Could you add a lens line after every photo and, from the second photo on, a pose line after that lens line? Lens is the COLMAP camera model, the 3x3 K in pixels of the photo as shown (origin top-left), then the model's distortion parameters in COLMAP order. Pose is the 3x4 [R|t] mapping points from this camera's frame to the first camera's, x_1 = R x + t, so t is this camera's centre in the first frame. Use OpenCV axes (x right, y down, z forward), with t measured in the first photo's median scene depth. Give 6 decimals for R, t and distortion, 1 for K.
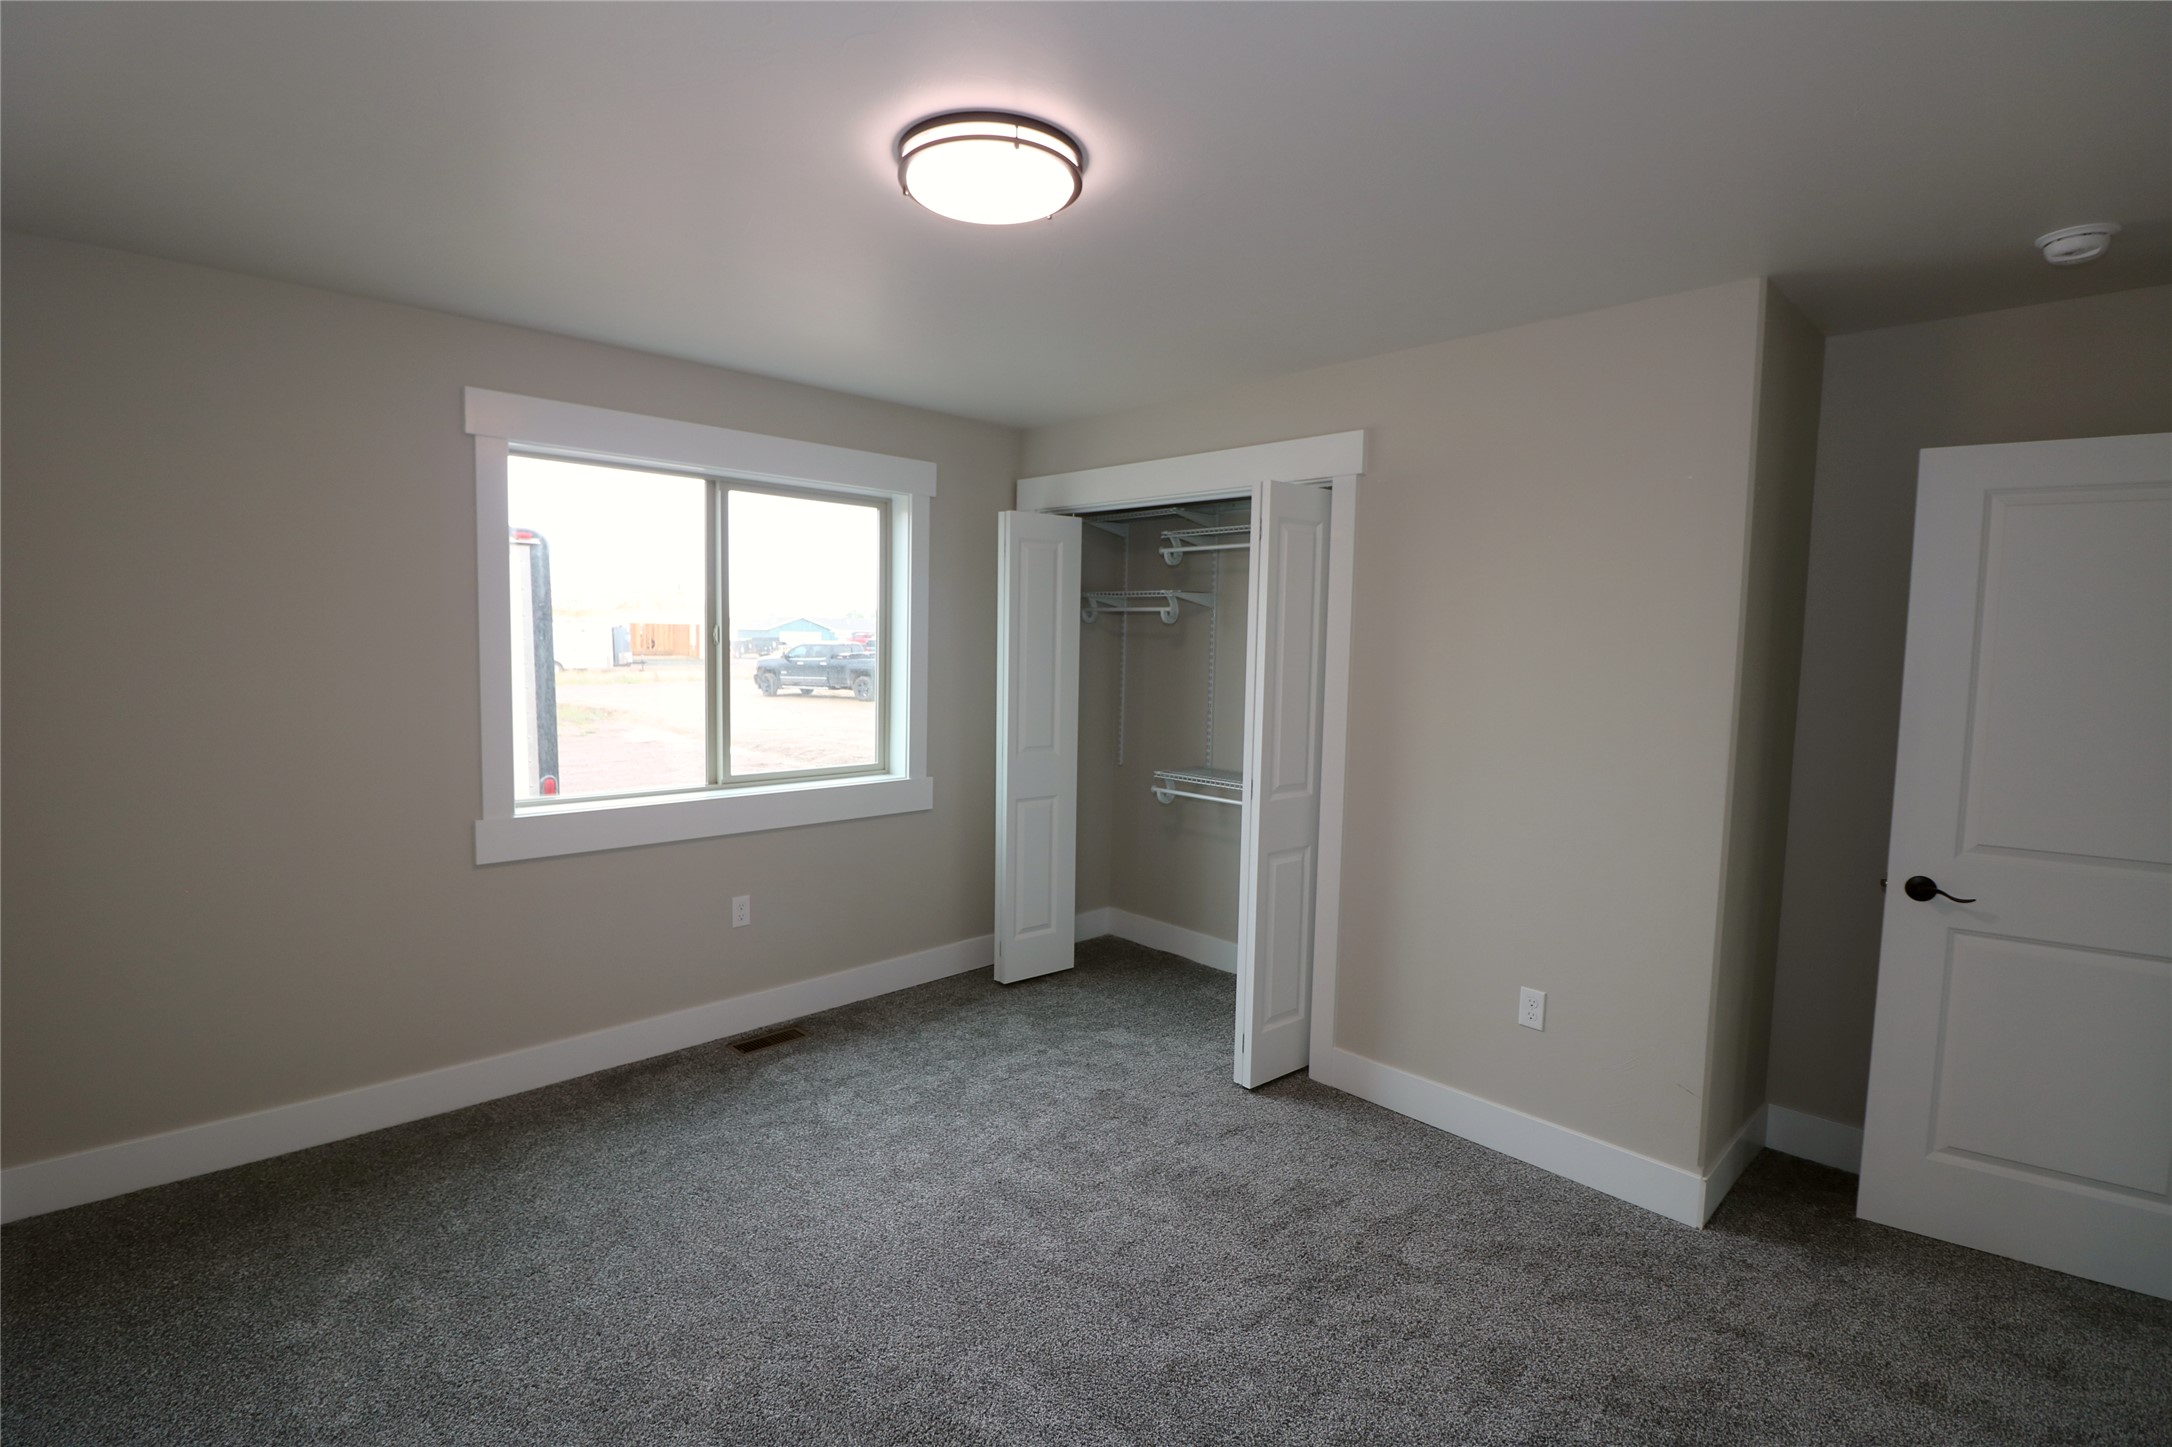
lens RADIAL K [[1002.7, 0, 1071.8], [0, 1002.7, 713.2], [0, 0, 1]] dist [0.002287, -0.015340]
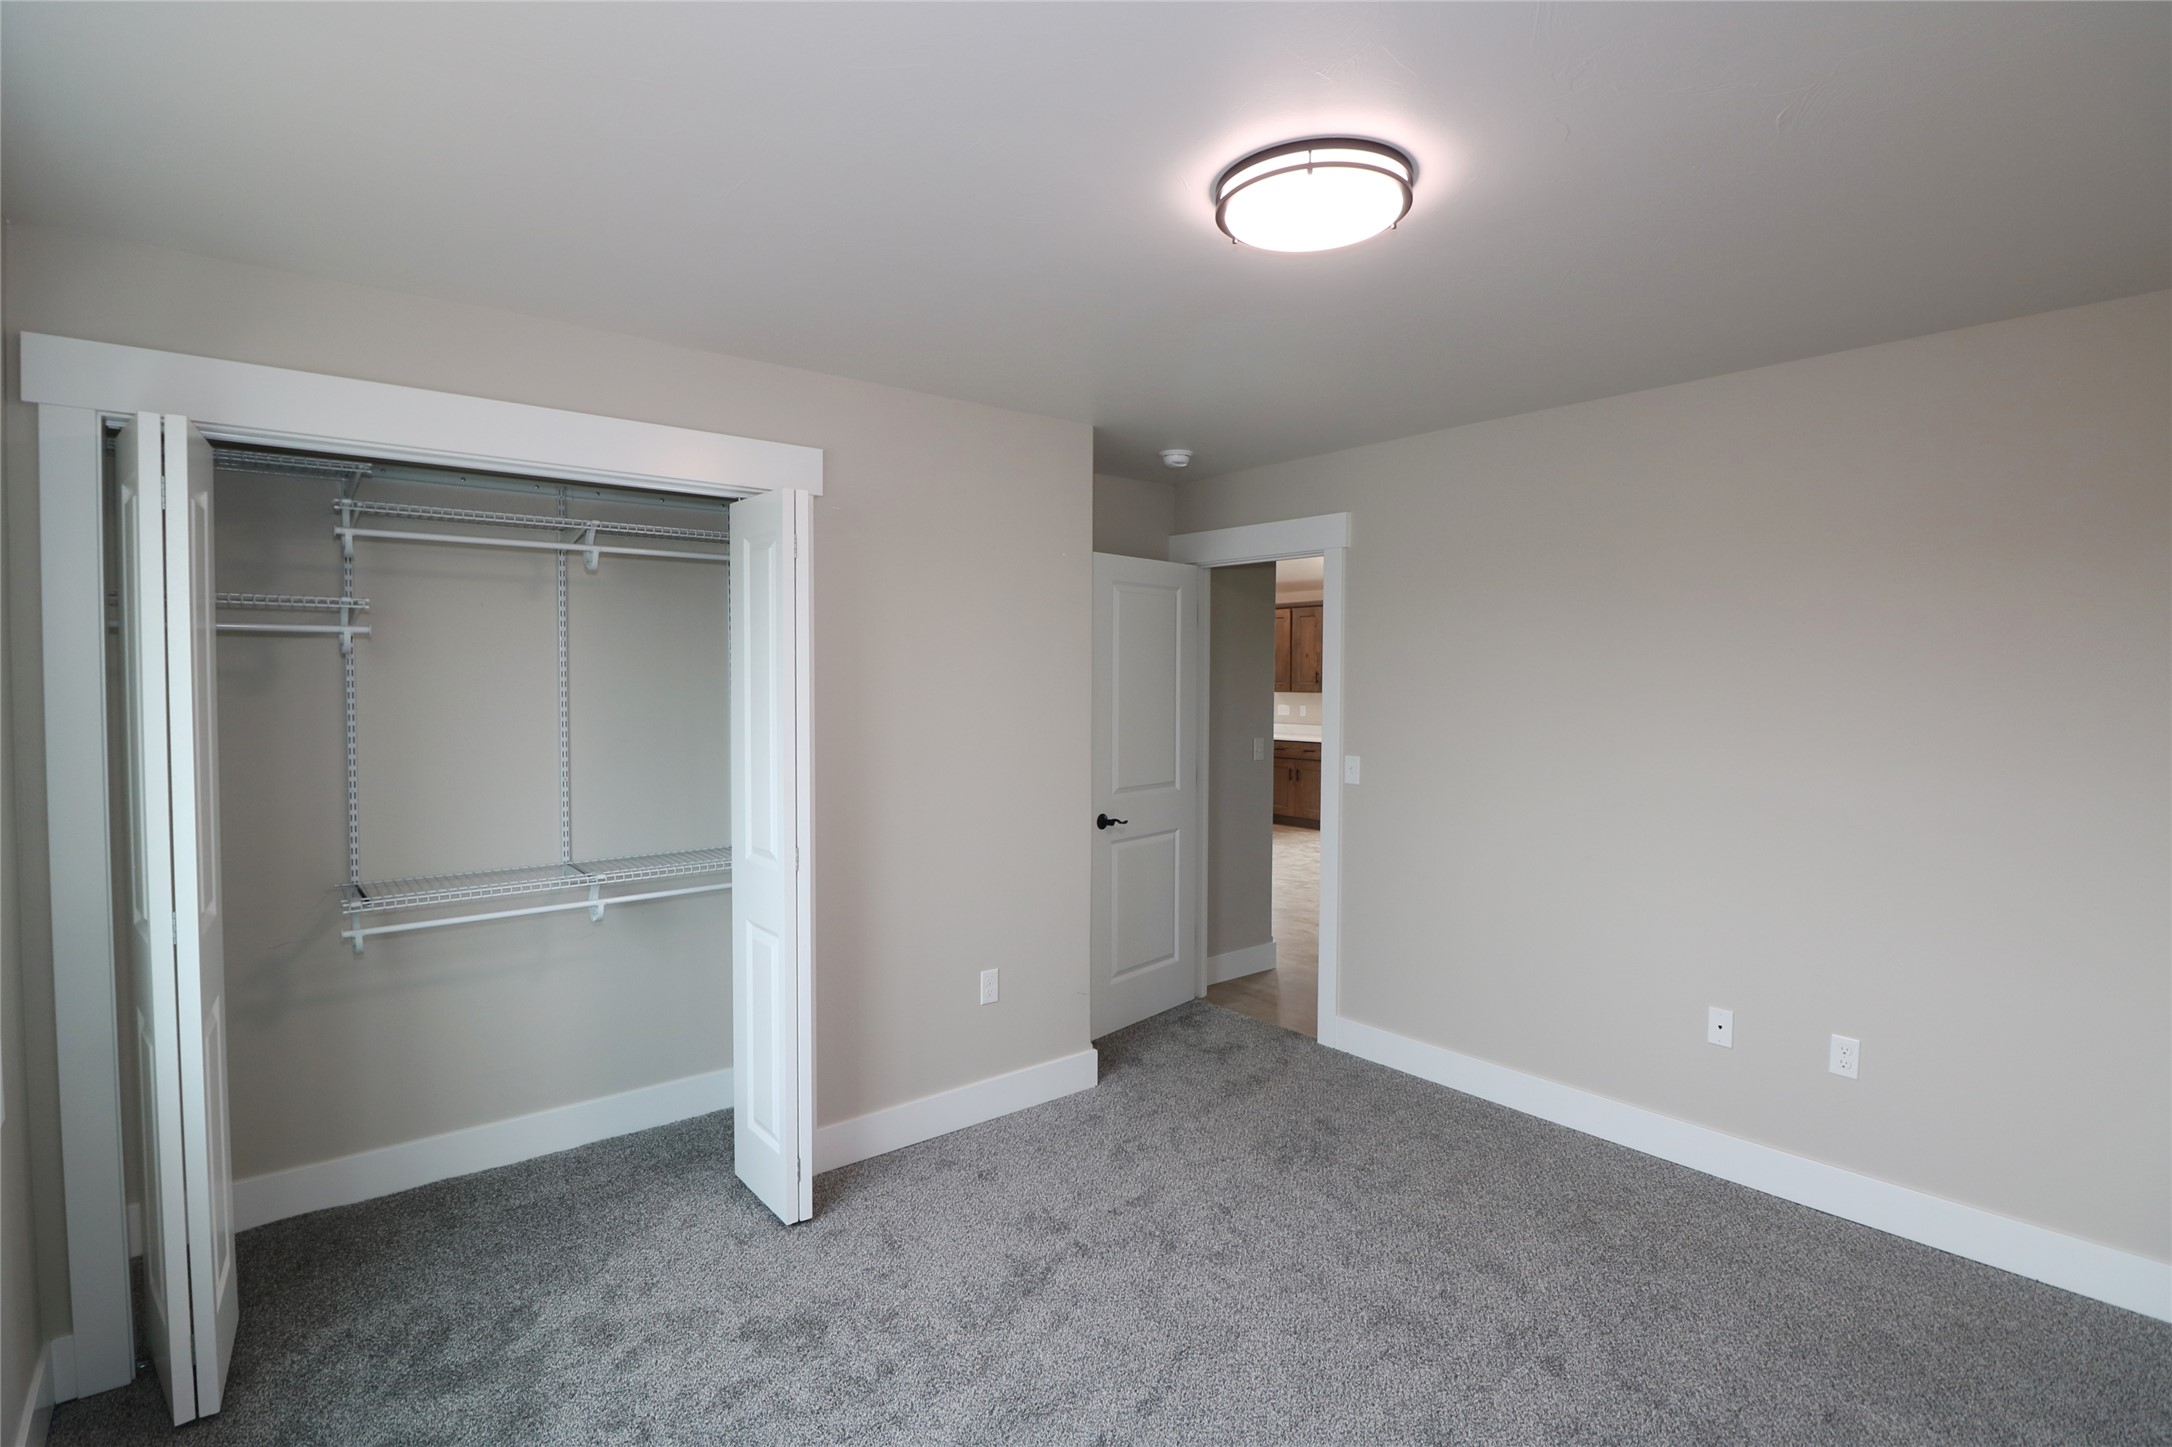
lens RADIAL K [[1048.1, 0, 1078.6], [0, 1048.1, 714.1], [0, 0, 1]] dist [-0.003291, -0.011512]
pose [[0.065972, -0.053155, 0.996405, -0.694590], [0.075908, 0.995954, 0.048105, -0.069625], [-0.994930, 0.072462, 0.069740, 0.739607]]
